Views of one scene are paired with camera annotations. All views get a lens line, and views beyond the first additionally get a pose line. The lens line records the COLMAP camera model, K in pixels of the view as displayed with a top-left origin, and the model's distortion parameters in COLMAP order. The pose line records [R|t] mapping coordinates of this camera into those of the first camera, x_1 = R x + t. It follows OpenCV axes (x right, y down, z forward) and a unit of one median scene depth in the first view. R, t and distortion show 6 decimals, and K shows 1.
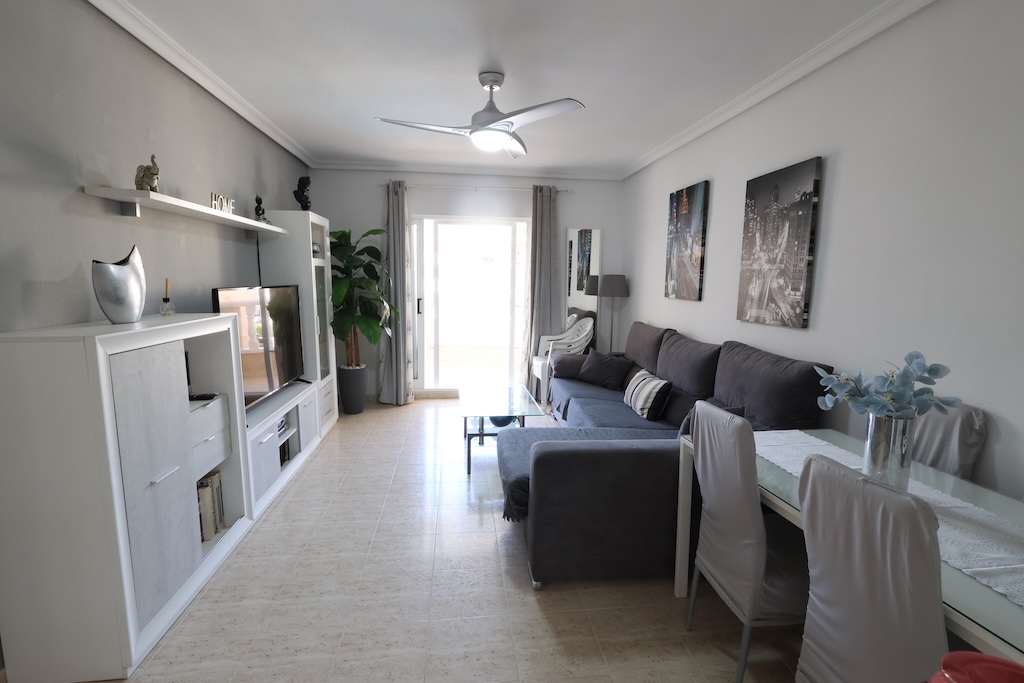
lens RADIAL K [[475.5, 0, 511.2], [0, 475.5, 341.2], [0, 0, 1]] dist [-0.001038, 0.000313]
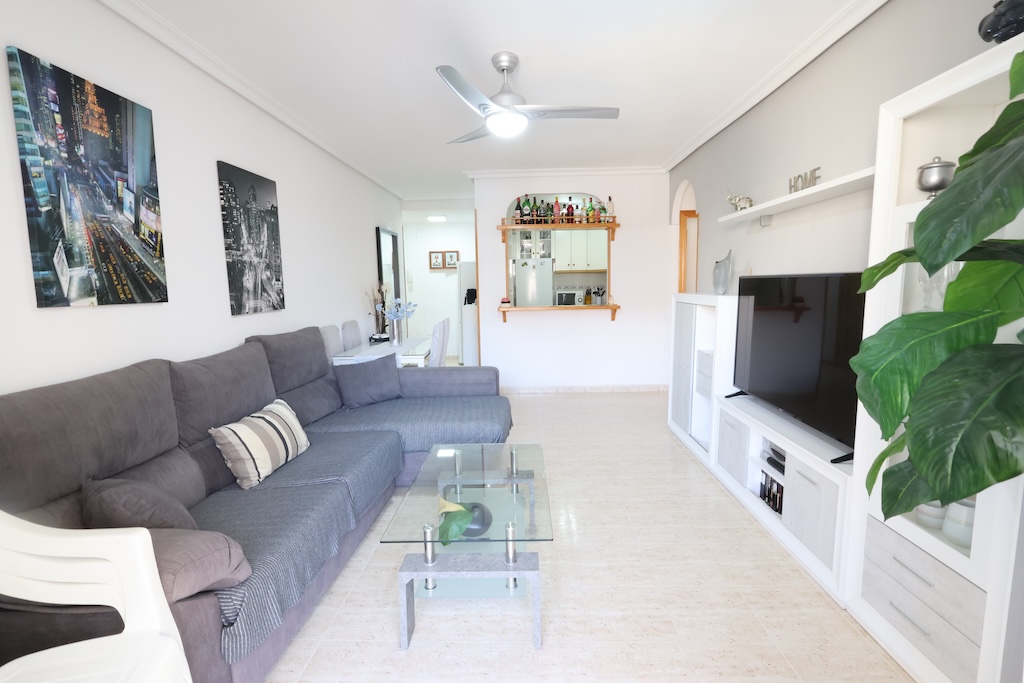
lens RADIAL K [[475.5, 0, 514.6], [0, 475.5, 343.6], [0, 0, 1]] dist [-0.001038, 0.000313]
pose [[-0.989680, -0.020994, 0.141751, -0.166757], [0.016132, 0.966599, 0.255786, -0.197961], [-0.142386, 0.255433, -0.956285, 1.653459]]
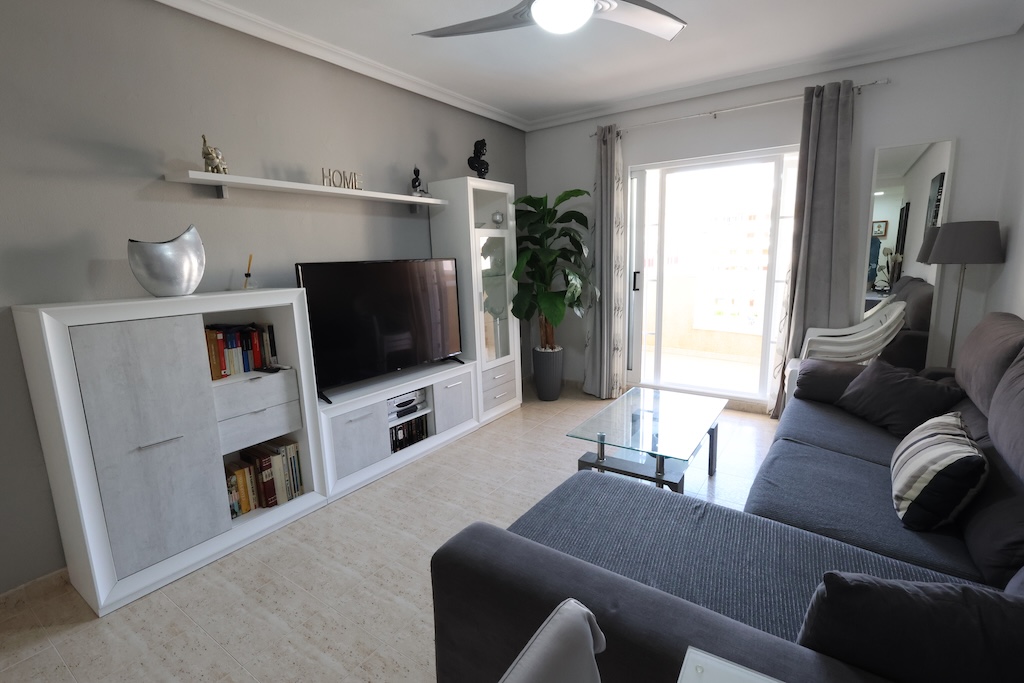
lens RADIAL K [[475.5, 0, 509.8], [0, 475.5, 339.2], [0, 0, 1]] dist [-0.001038, 0.000313]
pose [[0.752138, 0.080578, -0.654061, 0.281666], [-0.049072, 0.996589, 0.066346, -0.028628], [0.657176, -0.017805, 0.753527, 0.387990]]
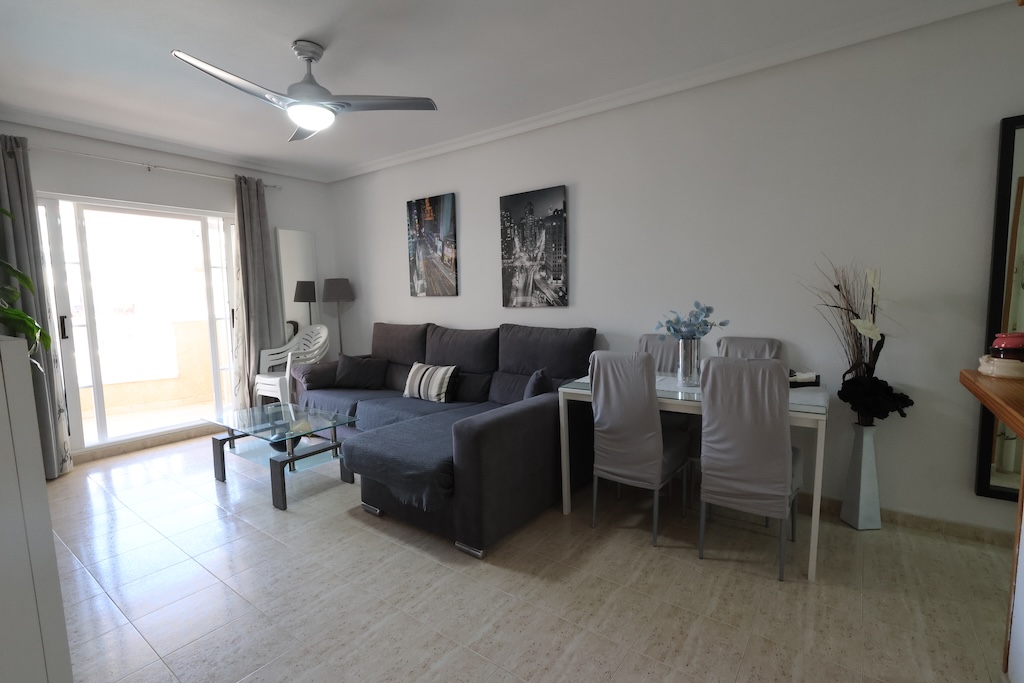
lens RADIAL K [[475.5, 0, 512.9], [0, 475.5, 340.4], [0, 0, 1]] dist [-0.001038, 0.000313]
pose [[0.682771, -0.100828, 0.723642, -0.385272], [0.126767, 0.991758, 0.018578, 0.020306], [-0.719552, 0.079049, 0.689925, 0.115584]]
